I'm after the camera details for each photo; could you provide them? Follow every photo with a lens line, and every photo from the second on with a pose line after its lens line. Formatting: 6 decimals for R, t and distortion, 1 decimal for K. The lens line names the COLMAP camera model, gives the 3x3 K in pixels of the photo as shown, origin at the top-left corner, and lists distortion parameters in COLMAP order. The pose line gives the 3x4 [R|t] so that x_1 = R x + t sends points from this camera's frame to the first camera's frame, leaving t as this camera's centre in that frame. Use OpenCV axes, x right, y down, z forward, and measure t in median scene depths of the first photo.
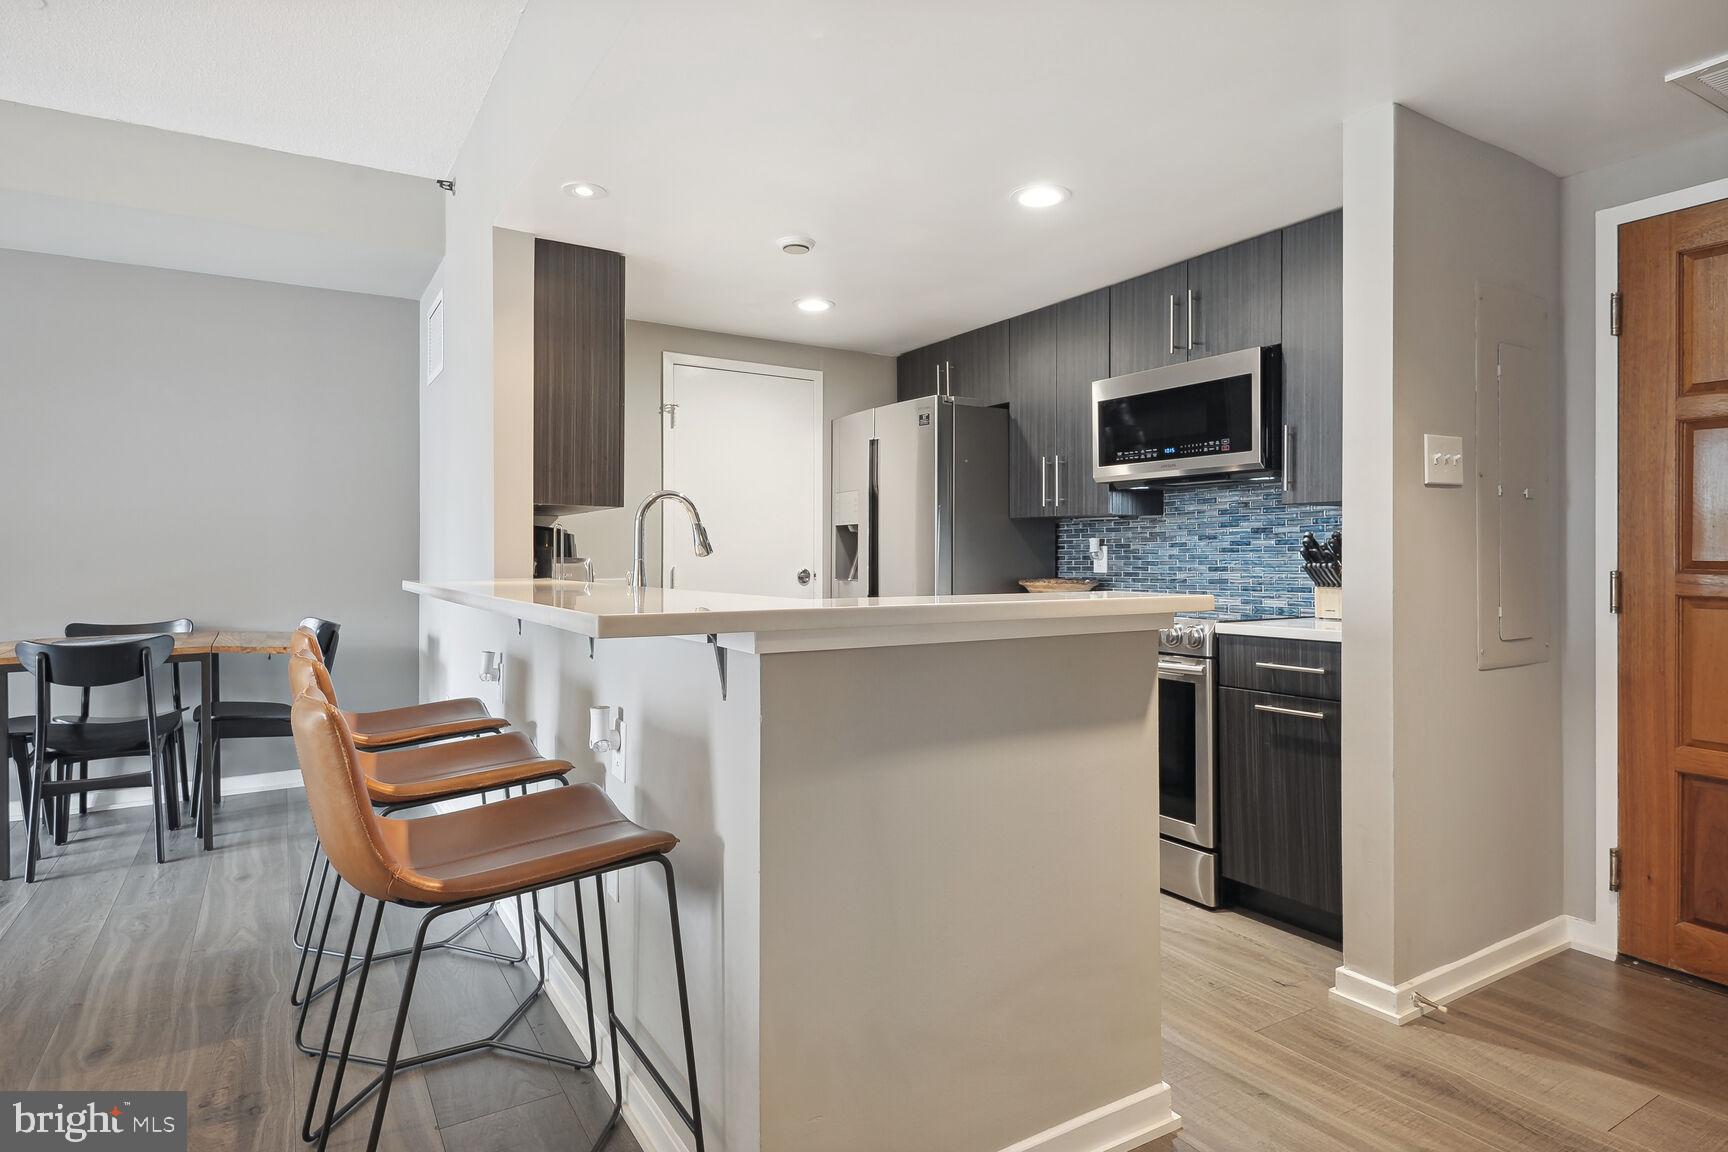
lens RADIAL K [[943.9, 0, 858.2], [0, 943.9, 555.4], [0, 0, 1]] dist [0.035362, -0.024834]
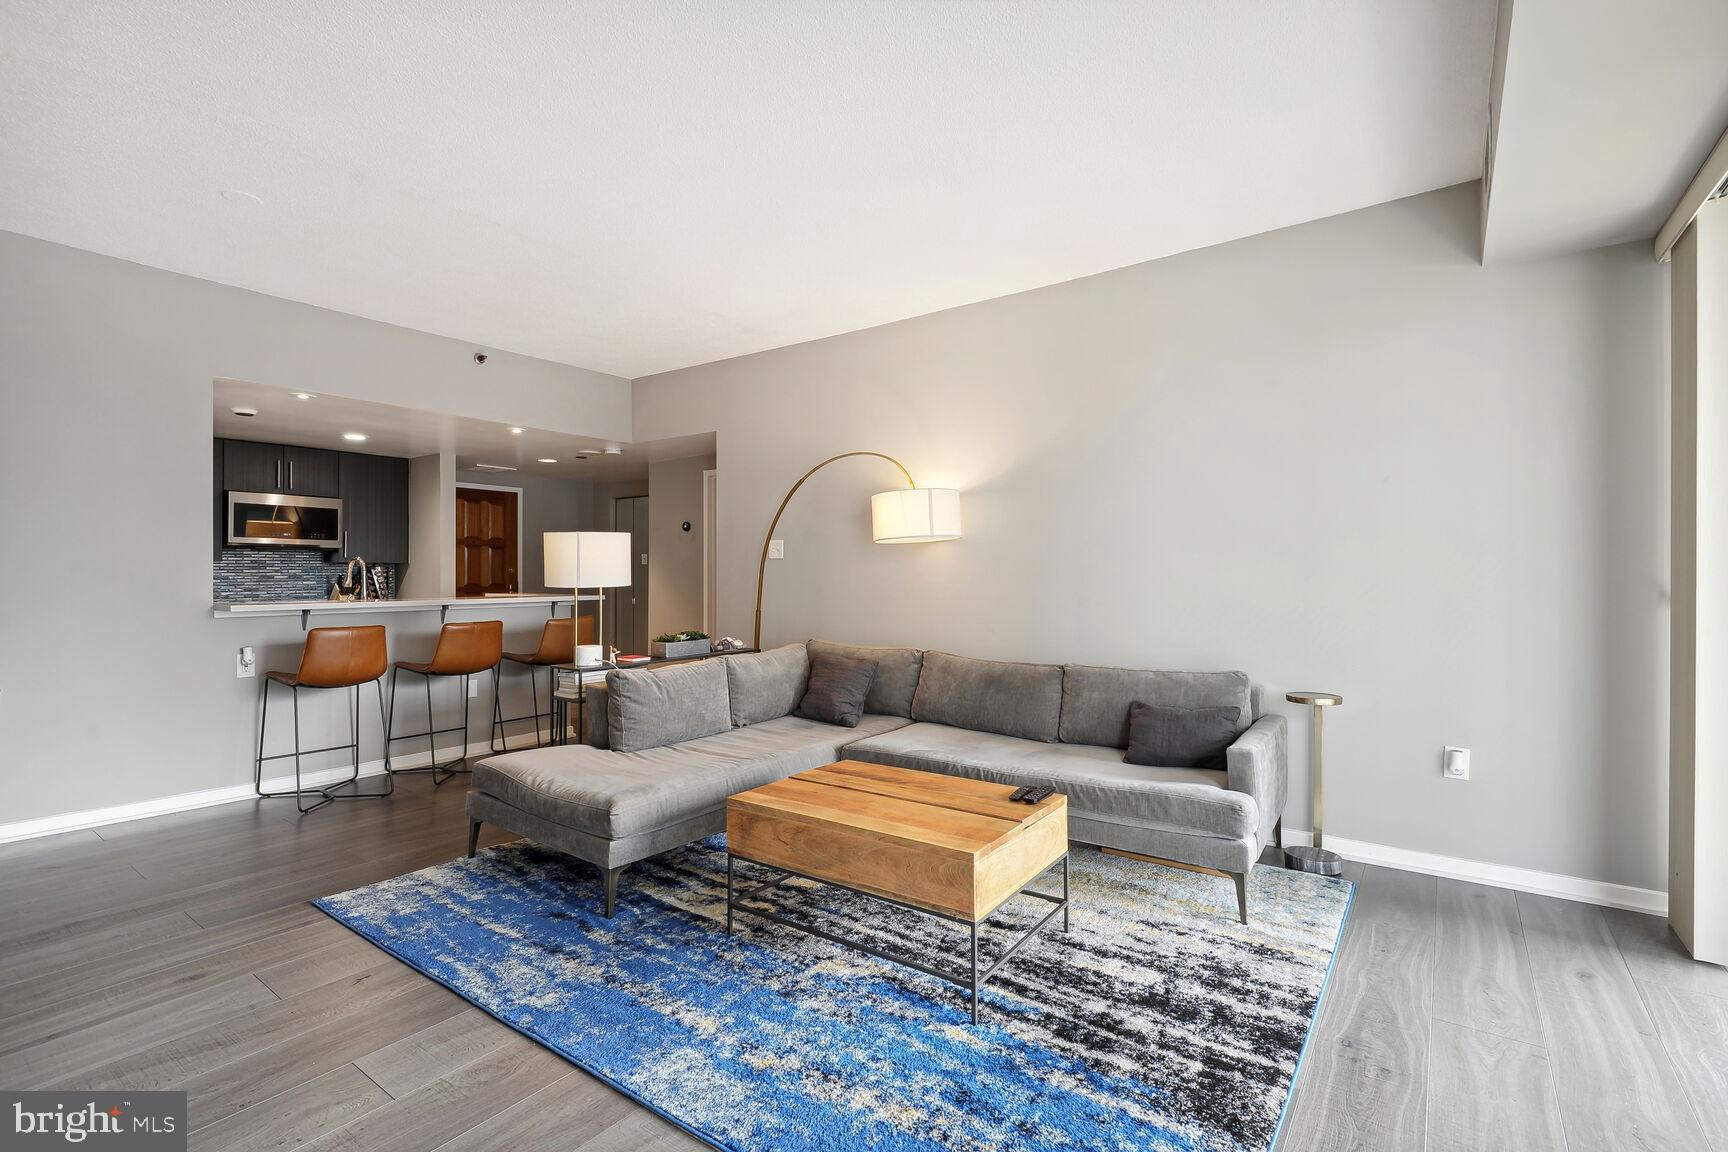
lens RADIAL K [[785.8, 0, 859.4], [0, 785.8, 572.8], [0, 0, 1]] dist [0.035524, -0.026069]
pose [[-0.365719, -0.002972, 0.930721, -1.578713], [-0.004426, 0.999989, 0.001454, -0.028363], [-0.930715, -0.003587, -0.365728, 0.389699]]
